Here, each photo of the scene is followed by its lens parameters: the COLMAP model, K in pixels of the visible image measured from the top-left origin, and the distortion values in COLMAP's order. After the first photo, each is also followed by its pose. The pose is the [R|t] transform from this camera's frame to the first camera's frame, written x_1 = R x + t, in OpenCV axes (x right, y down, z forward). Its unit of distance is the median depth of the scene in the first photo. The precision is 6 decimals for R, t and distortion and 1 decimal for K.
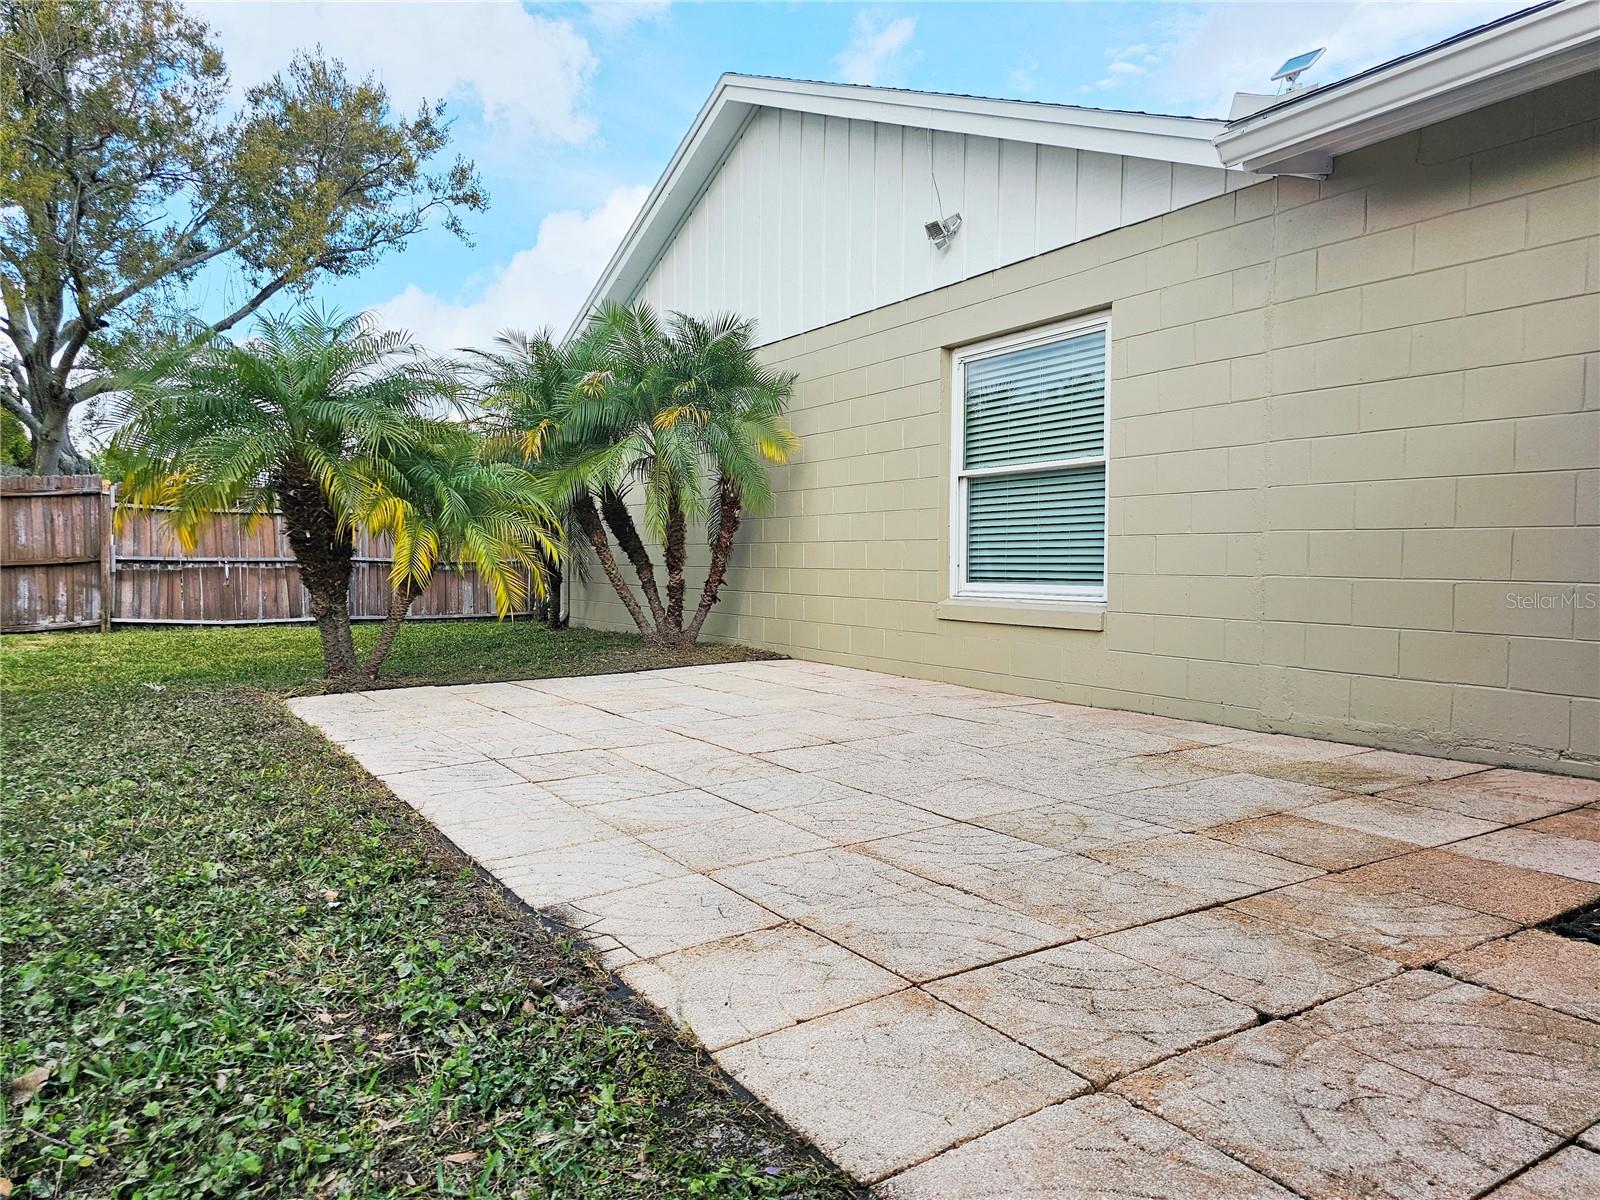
lens RADIAL K [[1078.6, 0, 800.0], [0, 1078.6, 600.0], [0, 0, 1]] dist [0.024209, -0.002564]
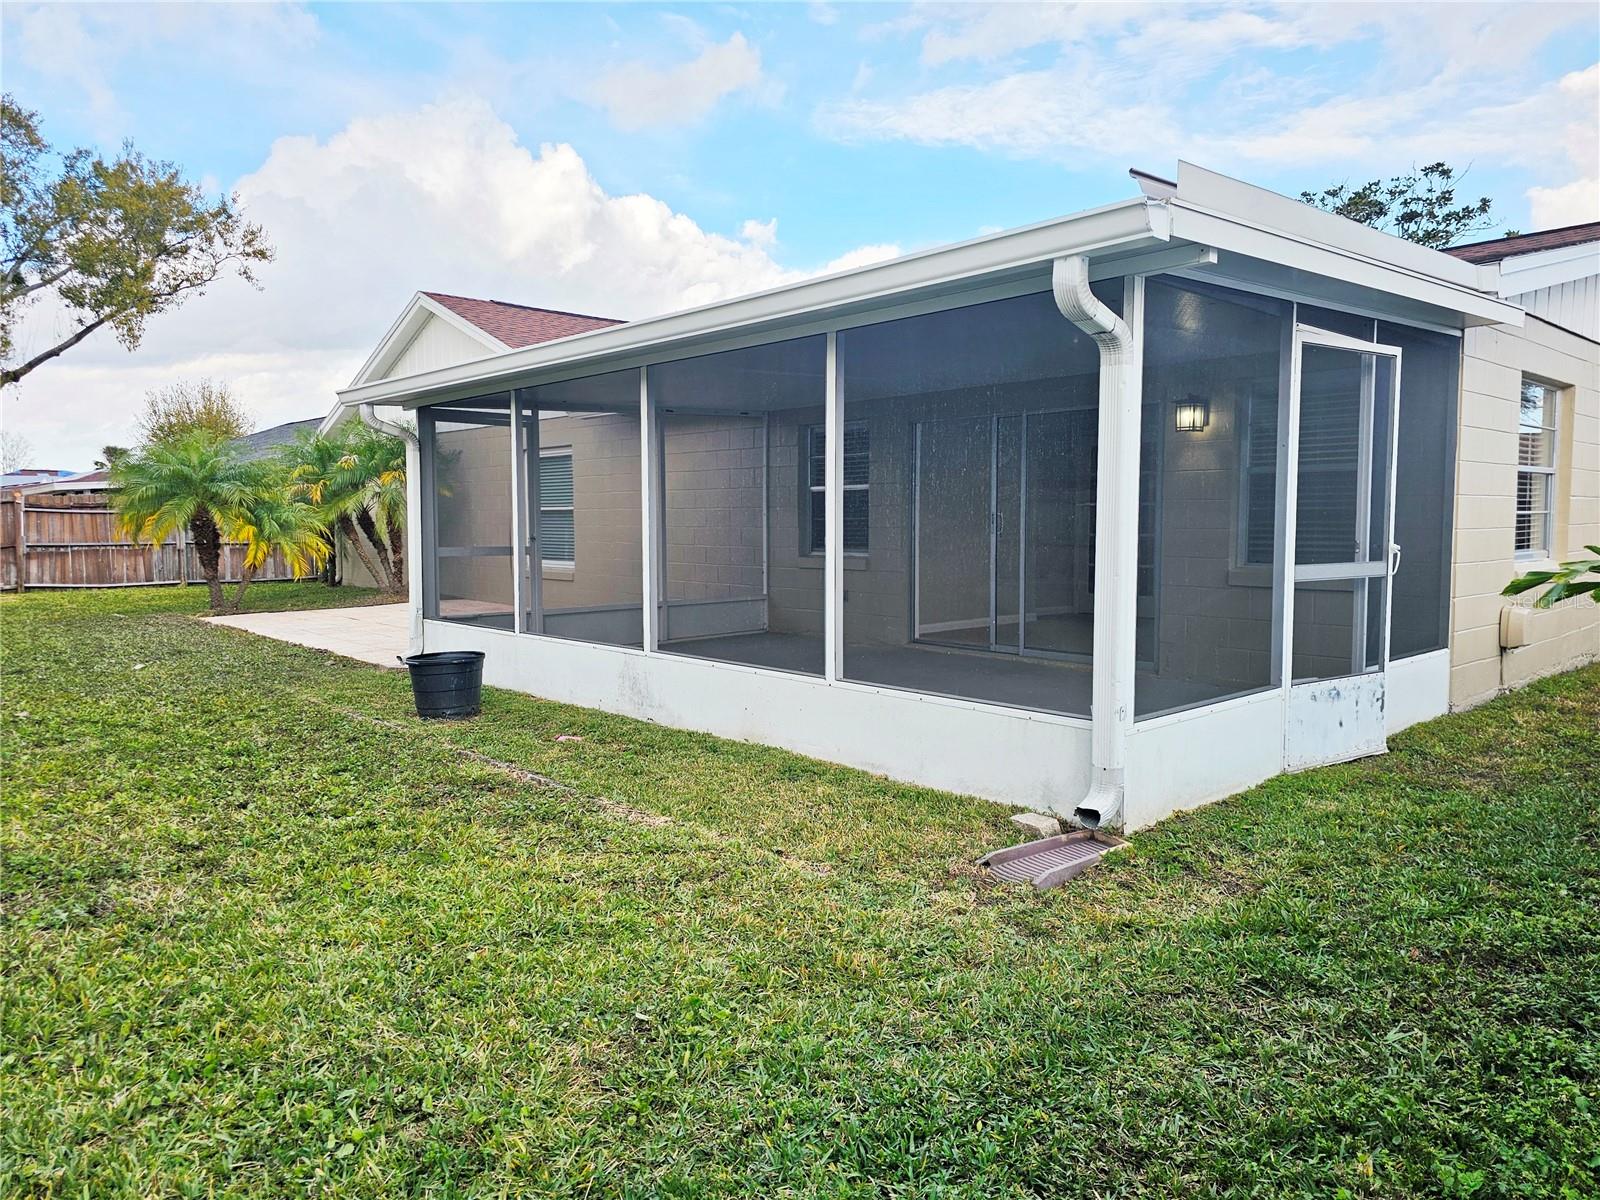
lens RADIAL K [[1067.0, 0, 803.2], [0, 1067.0, 586.3], [0, 0, 1]] dist [0.020520, -0.001570]
pose [[0.983728, -0.015055, 0.179030, 0.177330], [0.010325, 0.999573, 0.027324, -0.009940], [-0.179365, -0.025031, 0.983464, -0.695506]]
